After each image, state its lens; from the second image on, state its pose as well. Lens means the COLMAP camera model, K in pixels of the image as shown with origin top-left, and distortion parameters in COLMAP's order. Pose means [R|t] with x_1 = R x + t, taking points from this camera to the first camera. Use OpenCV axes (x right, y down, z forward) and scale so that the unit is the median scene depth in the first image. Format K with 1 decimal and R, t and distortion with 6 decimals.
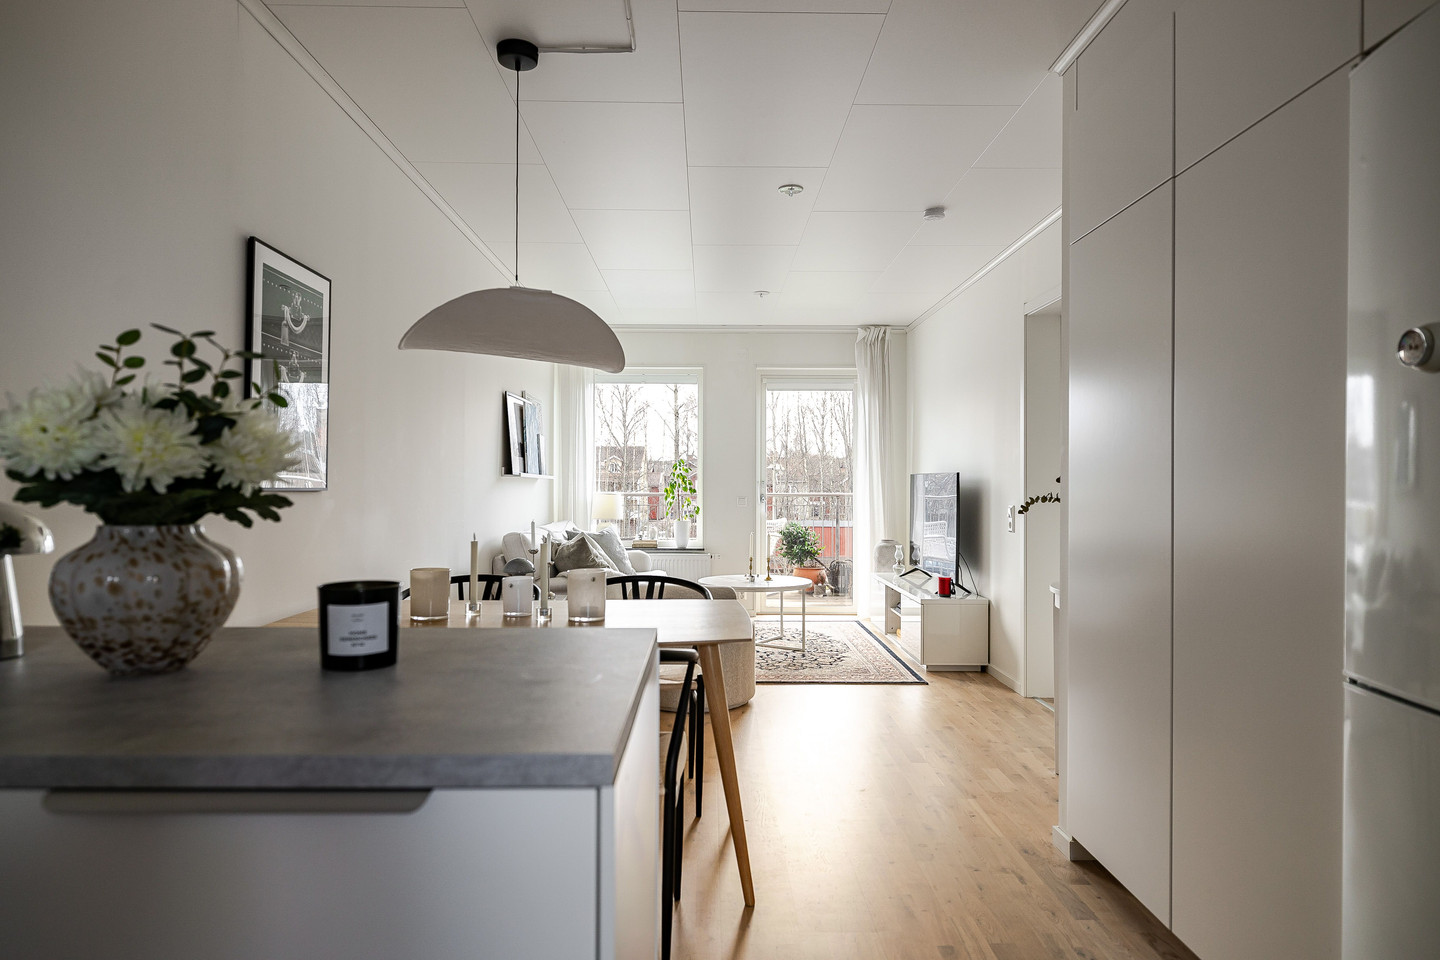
lens RADIAL K [[884.4, 0, 722.2], [0, 884.4, 469.7], [0, 0, 1]] dist [0.000370, 0.000238]
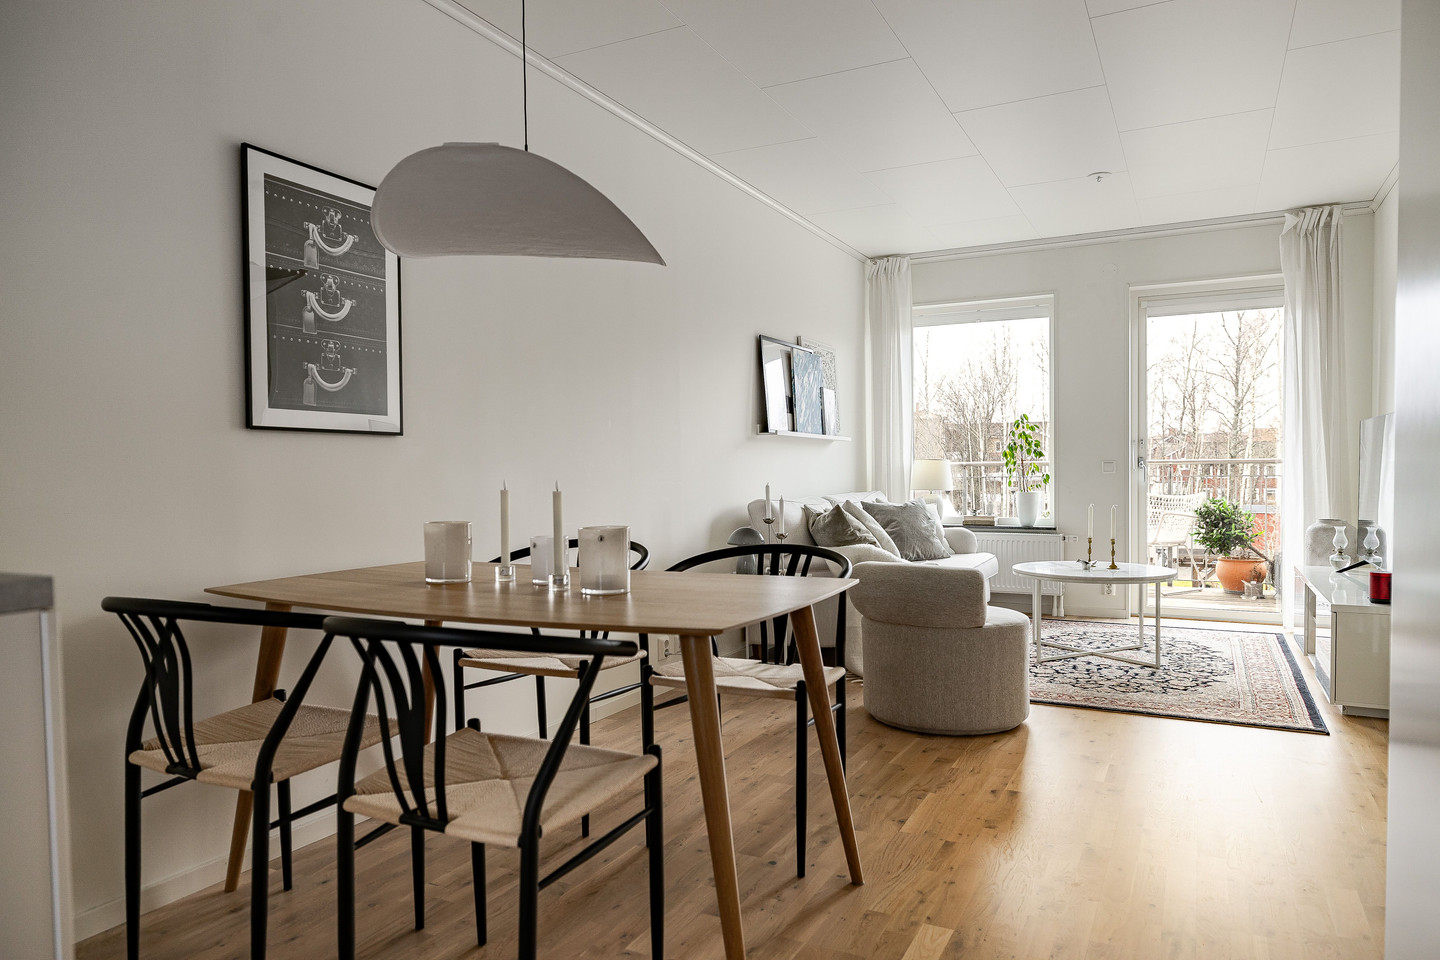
lens RADIAL K [[948.3, 0, 722.4], [0, 948.3, 491.6], [0, 0, 1]] dist [-0.000763, 0.008150]
pose [[0.880329, -0.001309, -0.474363, 0.134806], [0.020827, 0.999139, 0.035894, 0.024435], [0.473907, -0.041478, 0.879598, 0.146032]]
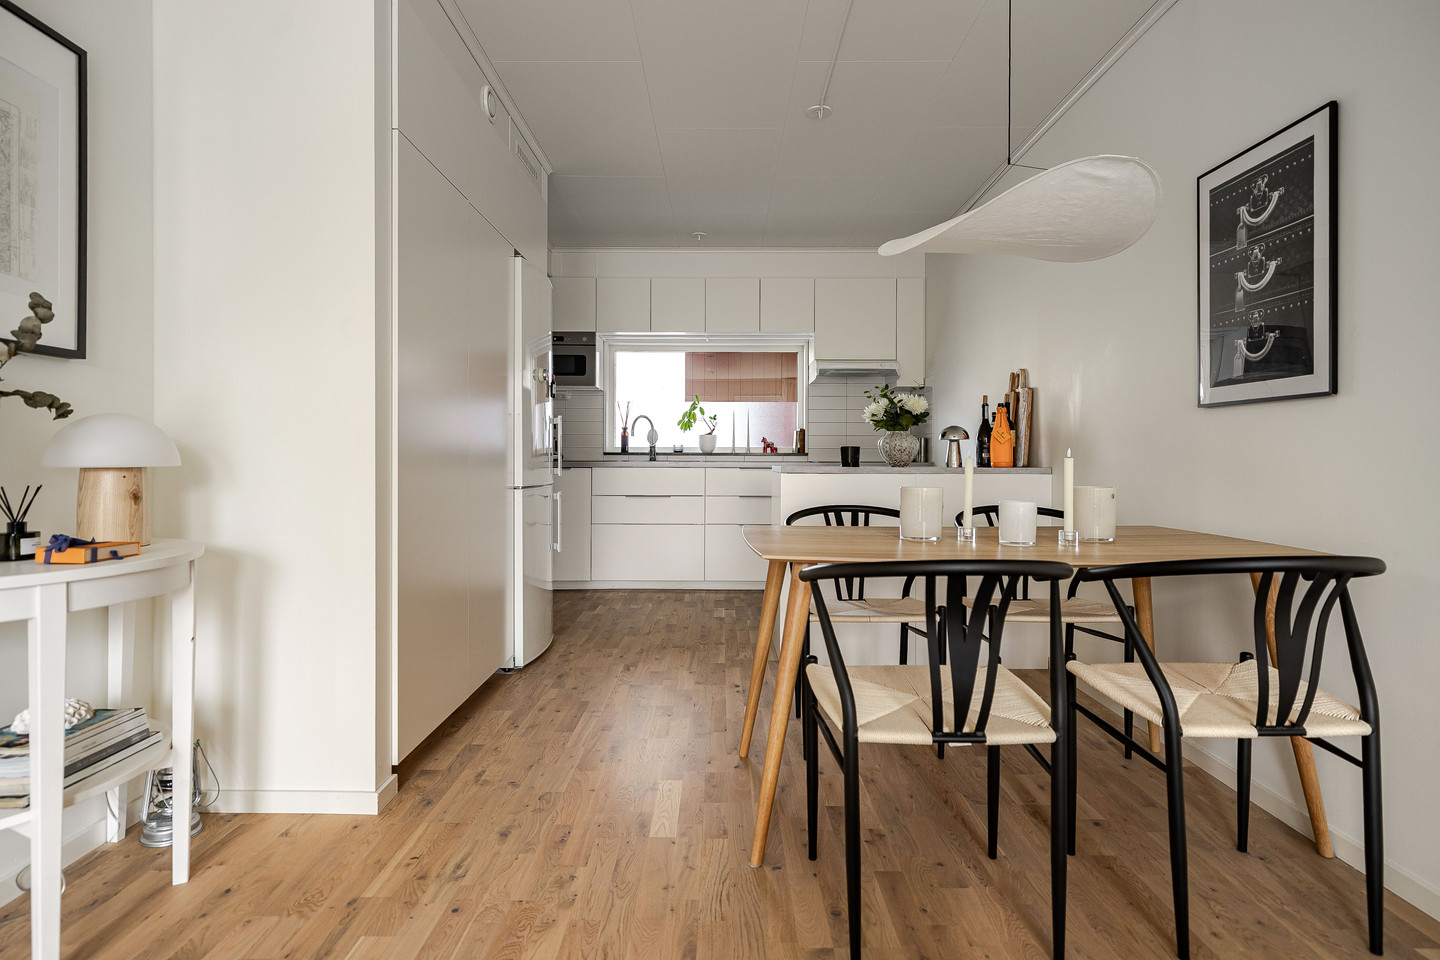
lens RADIAL K [[721.2, 0, 719.2], [0, 721.2, 475.0], [0, 0, 1]] dist [-0.005278, -0.000771]
pose [[-0.999731, -0.009804, 0.021012, 0.017991], [-0.009623, 0.999916, 0.008667, 0.041462], [-0.021095, 0.008462, -0.999742, 0.746672]]
